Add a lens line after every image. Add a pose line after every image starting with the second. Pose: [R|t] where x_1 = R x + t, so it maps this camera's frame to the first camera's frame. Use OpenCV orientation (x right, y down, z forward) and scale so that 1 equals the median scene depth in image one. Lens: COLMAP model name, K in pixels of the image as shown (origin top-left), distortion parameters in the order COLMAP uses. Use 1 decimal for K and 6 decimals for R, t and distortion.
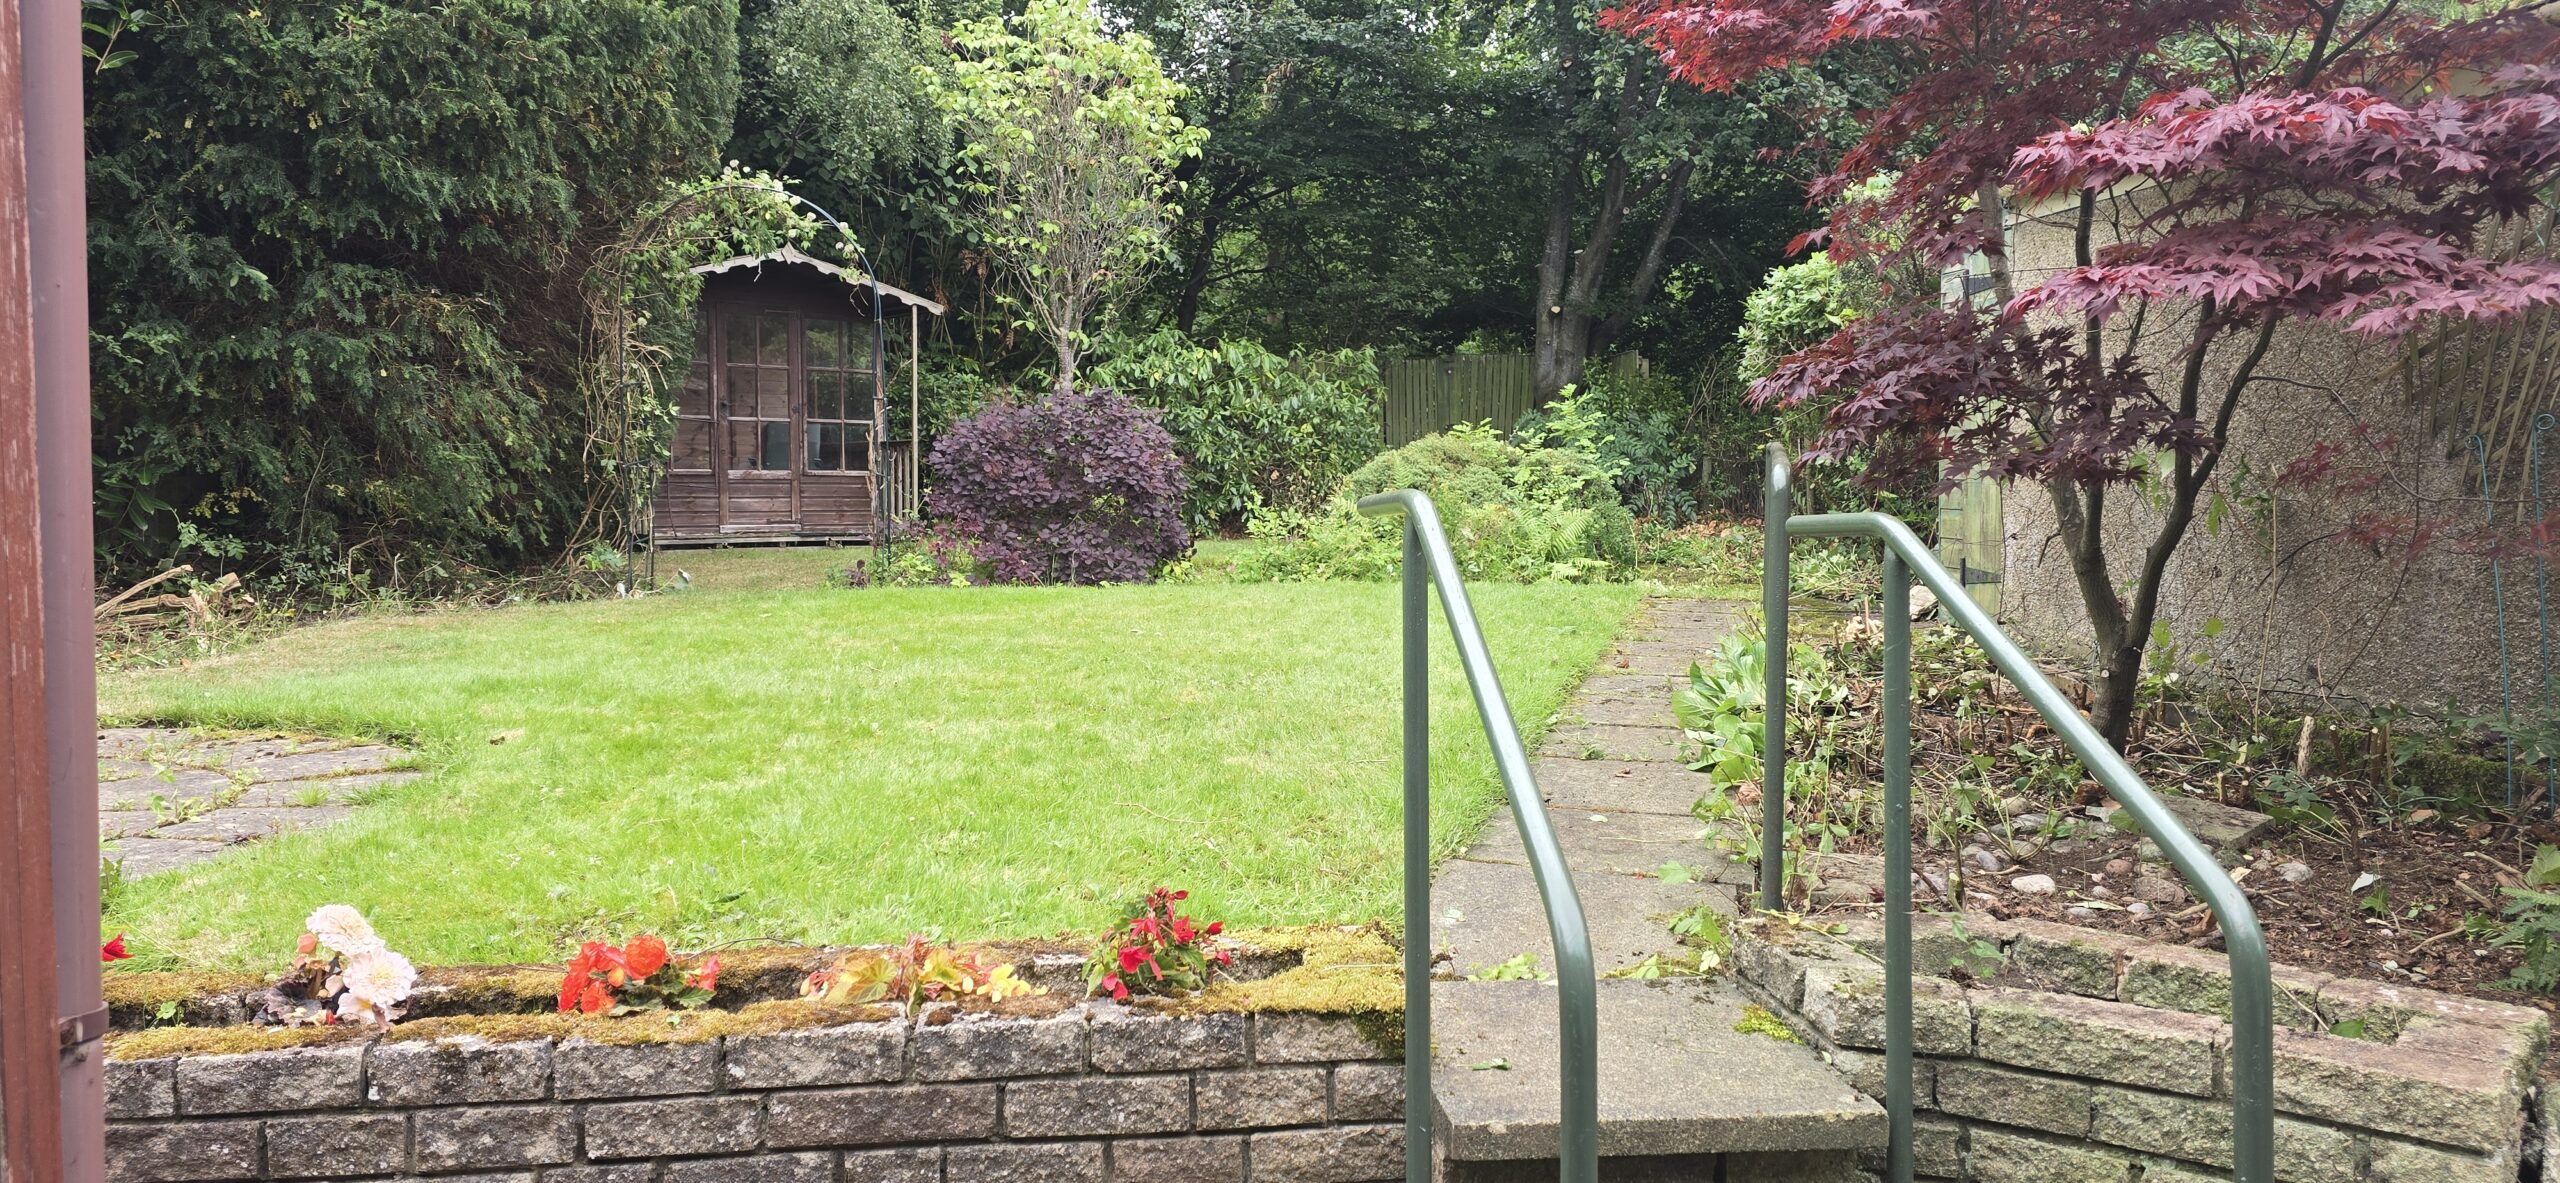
lens RADIAL K [[1736.9, 0, 1259.4], [0, 1736.9, 527.8], [0, 0, 1]] dist [0.062557, -0.044612]
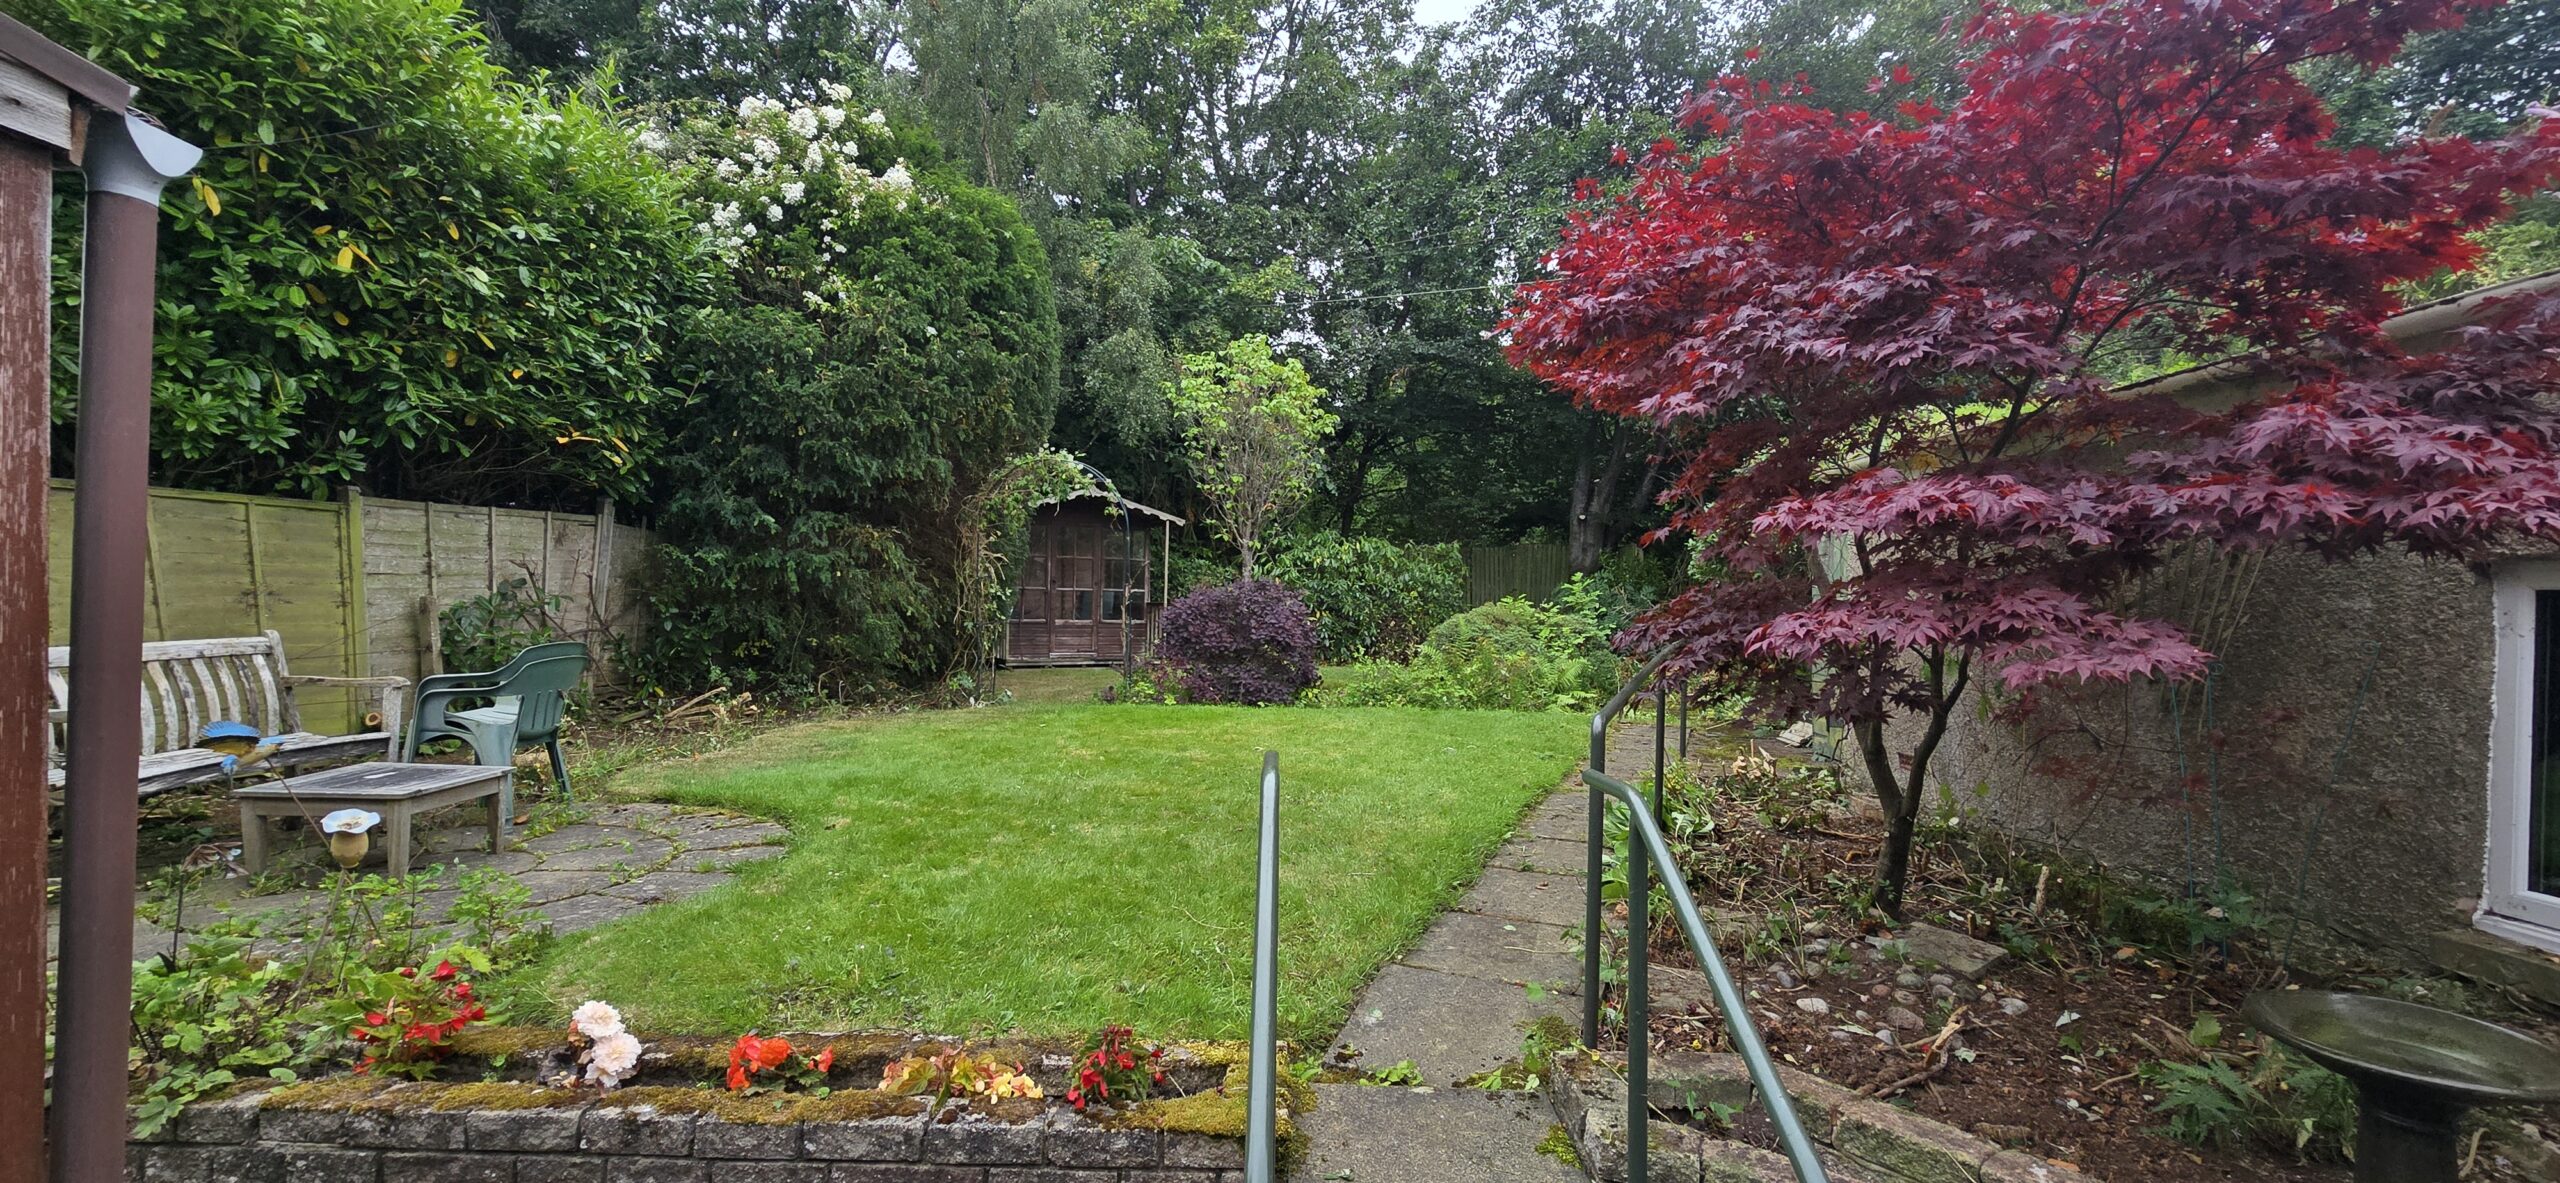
lens RADIAL K [[1053.8, 0, 1261.9], [0, 1053.8, 592.8], [0, 0, 1]] dist [-0.005460, -0.001160]
pose [[0.988556, 0.013934, -0.150209, 0.069415], [-0.019383, 0.999204, -0.034872, -0.045208], [0.149603, 0.037385, 0.988039, 0.054119]]
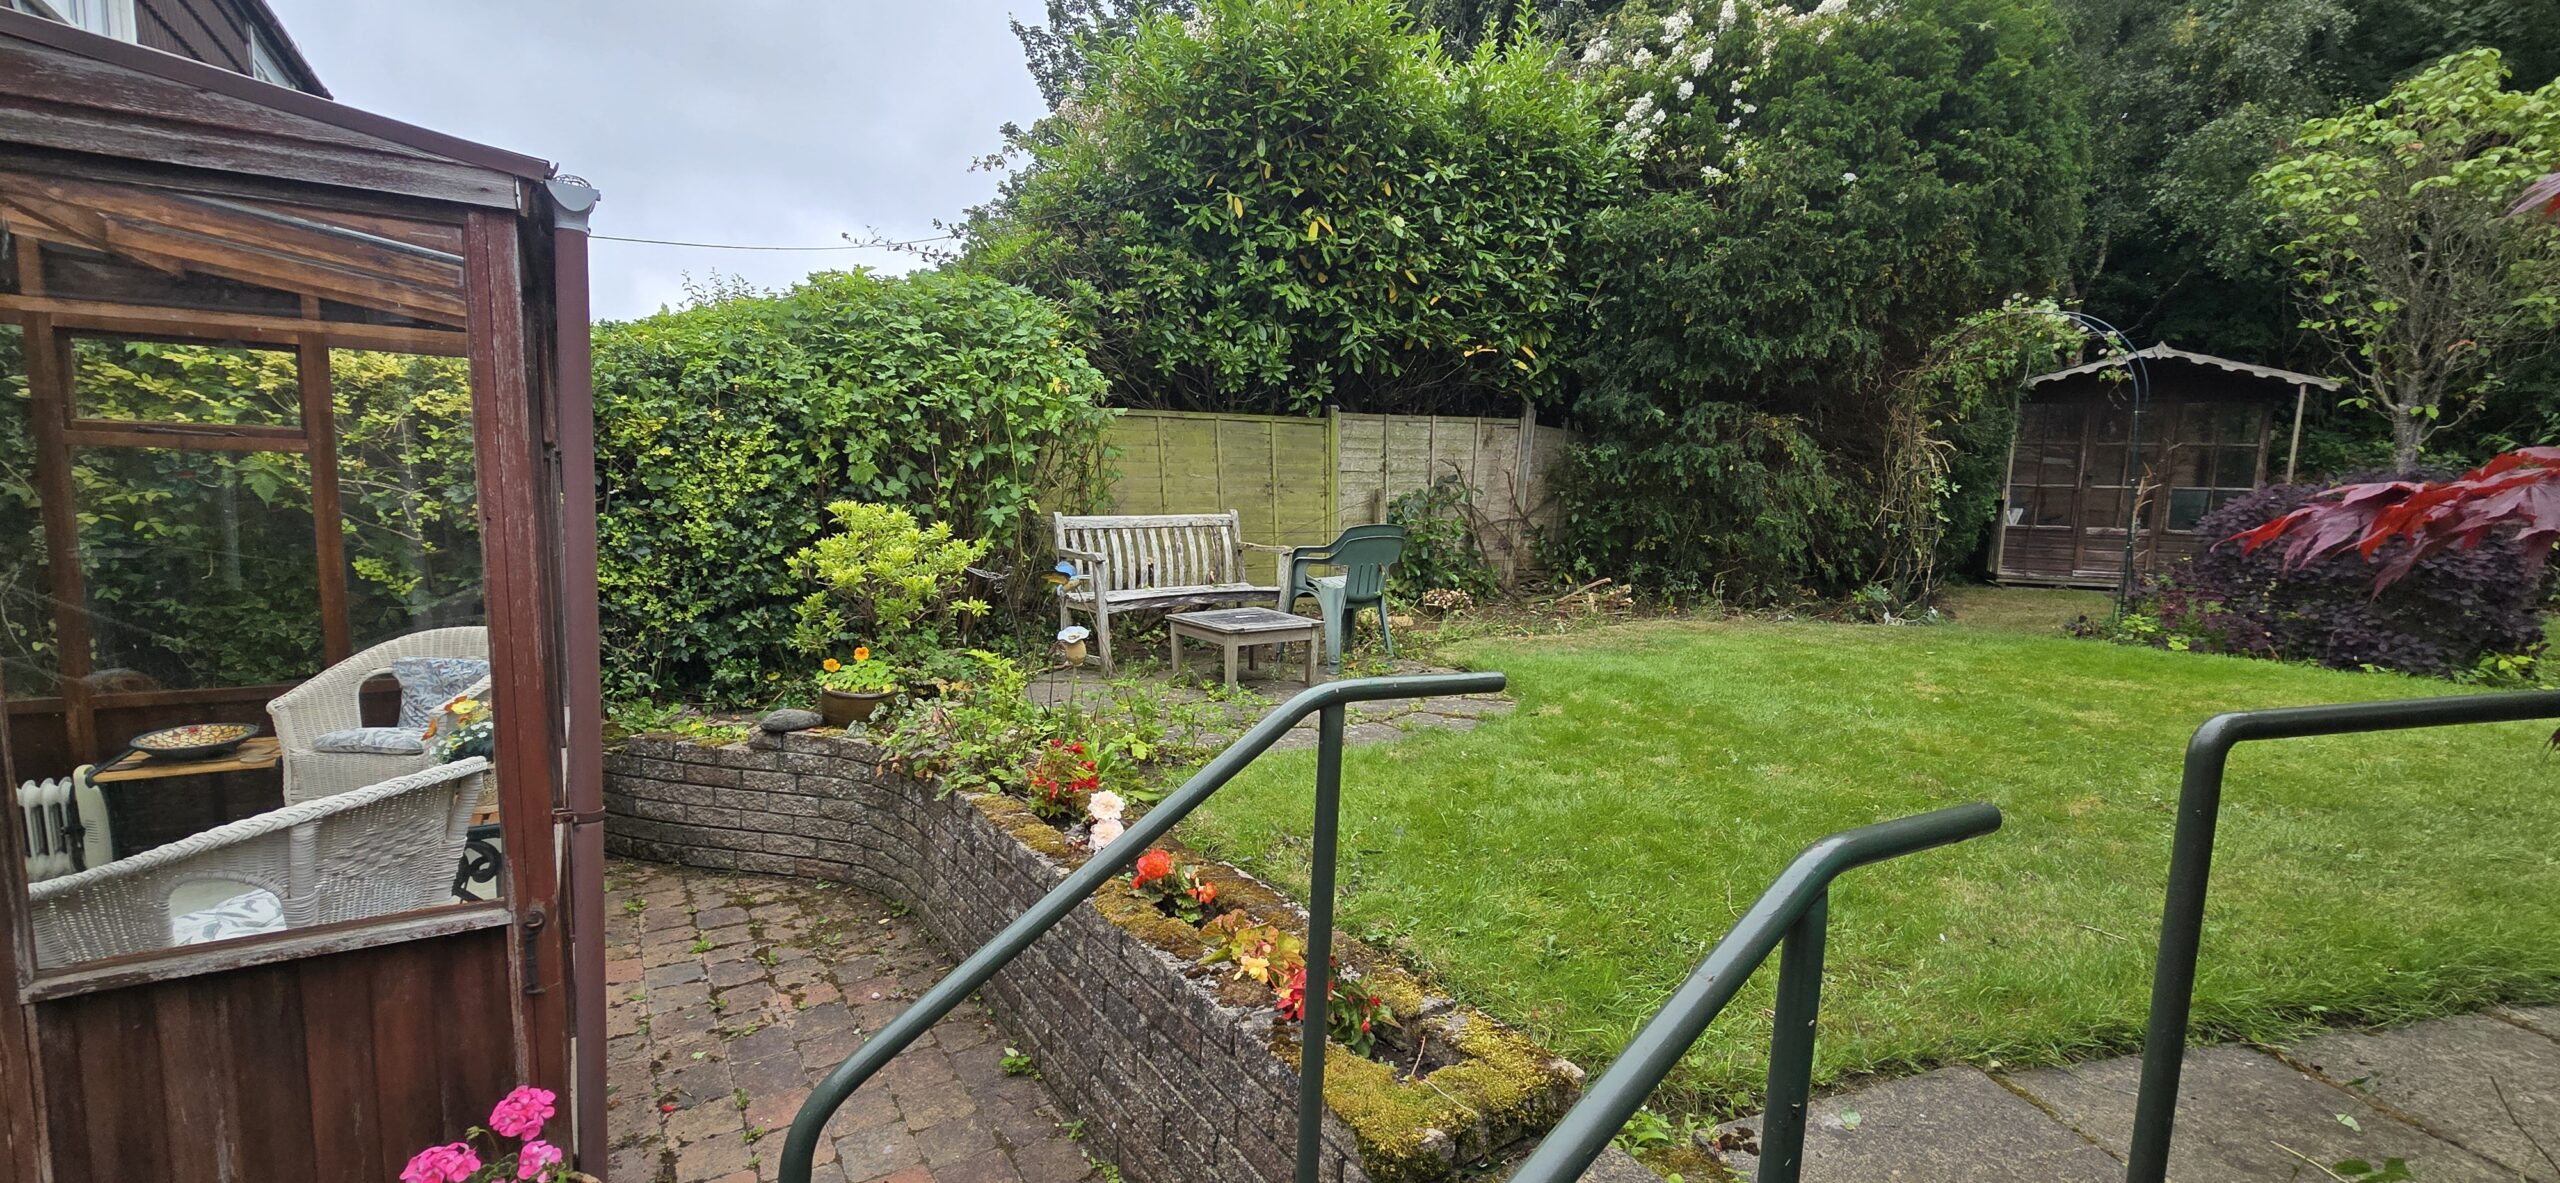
lens RADIAL K [[1053.8, 0, 1296.7], [0, 1053.8, 595.9], [0, 0, 1]] dist [-0.005460, -0.001160]
pose [[0.438448, 0.102315, -0.892914, 0.218831], [-0.045392, 0.994752, 0.091695, -0.044992], [0.897610, 0.000328, 0.440791, 0.234783]]
